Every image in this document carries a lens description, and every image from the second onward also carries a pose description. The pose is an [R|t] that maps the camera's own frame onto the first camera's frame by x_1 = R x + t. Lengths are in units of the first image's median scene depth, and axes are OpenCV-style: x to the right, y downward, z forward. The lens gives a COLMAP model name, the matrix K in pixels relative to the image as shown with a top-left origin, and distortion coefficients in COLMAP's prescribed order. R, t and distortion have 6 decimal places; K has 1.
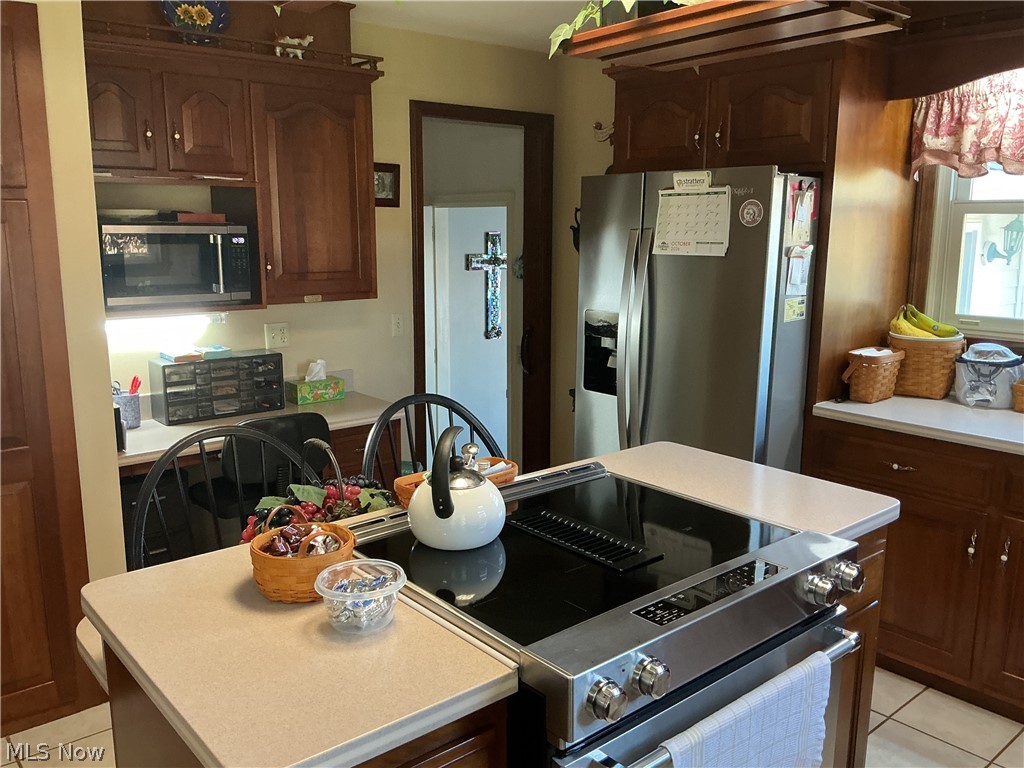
lens RADIAL K [[851.2, 0, 503.6], [0, 851.2, 386.7], [0, 0, 1]] dist [0.087518, -0.165967]
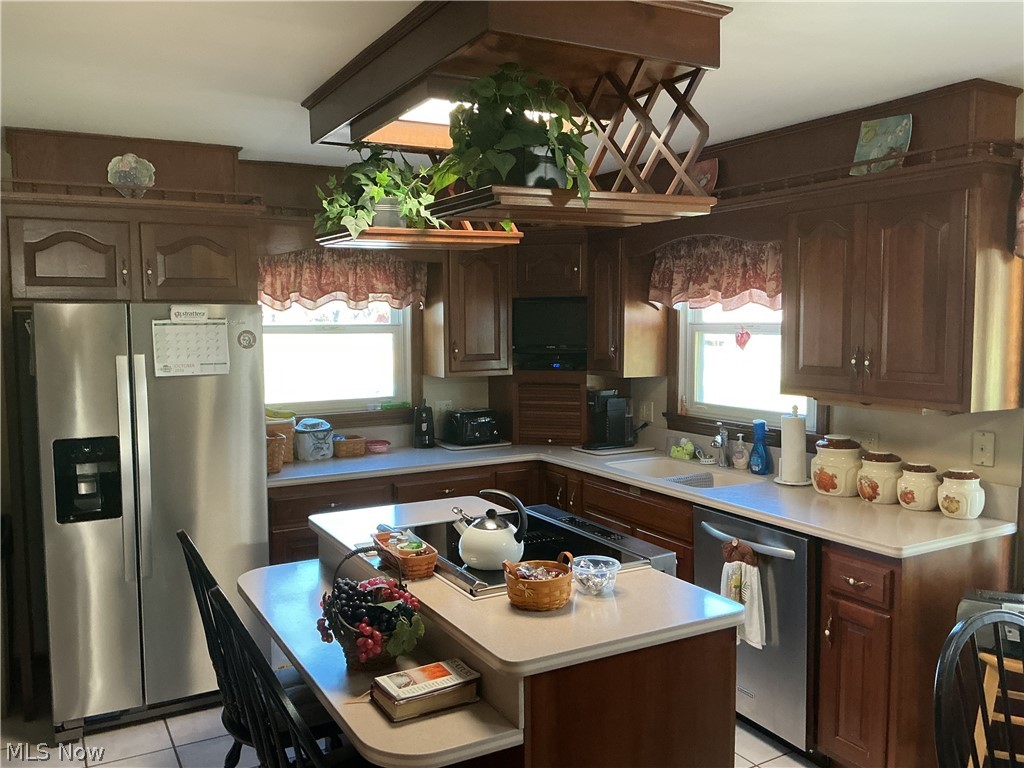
lens RADIAL K [[851.2, 0, 489.4], [0, 851.2, 380.5], [0, 0, 1]] dist [0.087518, -0.165967]
pose [[0.205364, -0.074262, 0.975864, -0.806578], [0.197396, 0.979768, 0.033019, -0.100359], [-0.958572, 0.185851, 0.215868, 0.344763]]
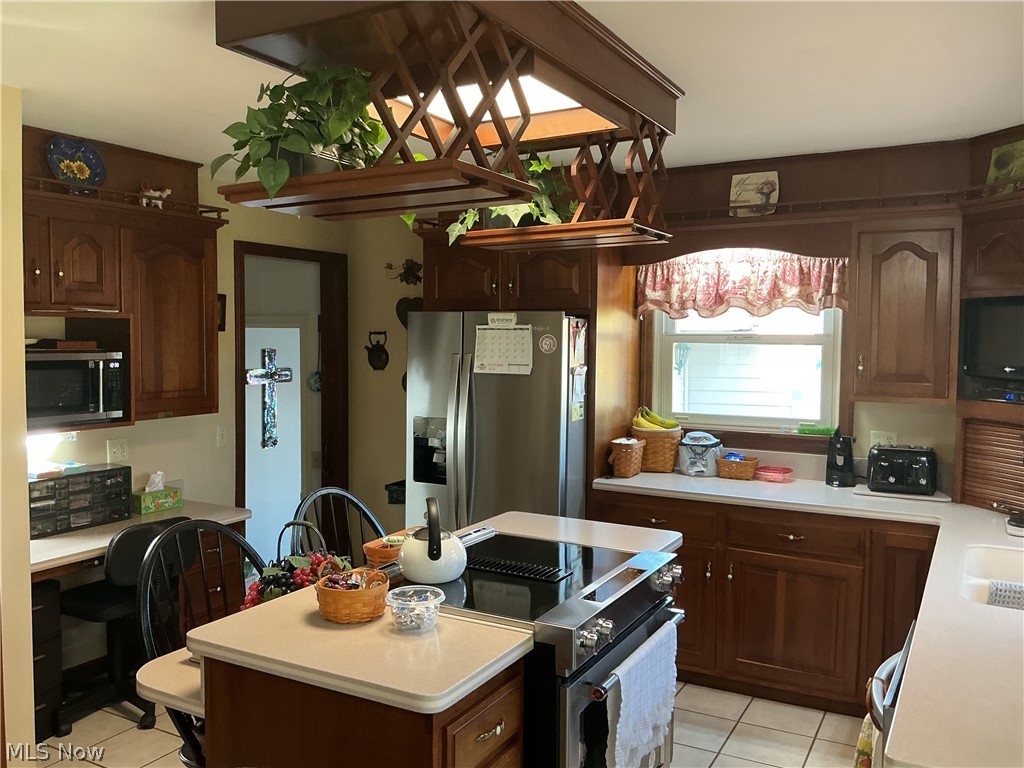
lens RADIAL K [[851.2, 0, 513.5], [0, 851.2, 377.6], [0, 0, 1]] dist [0.087518, -0.165967]
pose [[0.932022, -0.013331, 0.362156, -0.237382], [0.062284, 0.990346, -0.123835, 0.017337], [-0.357009, 0.137974, 0.923855, -0.221954]]
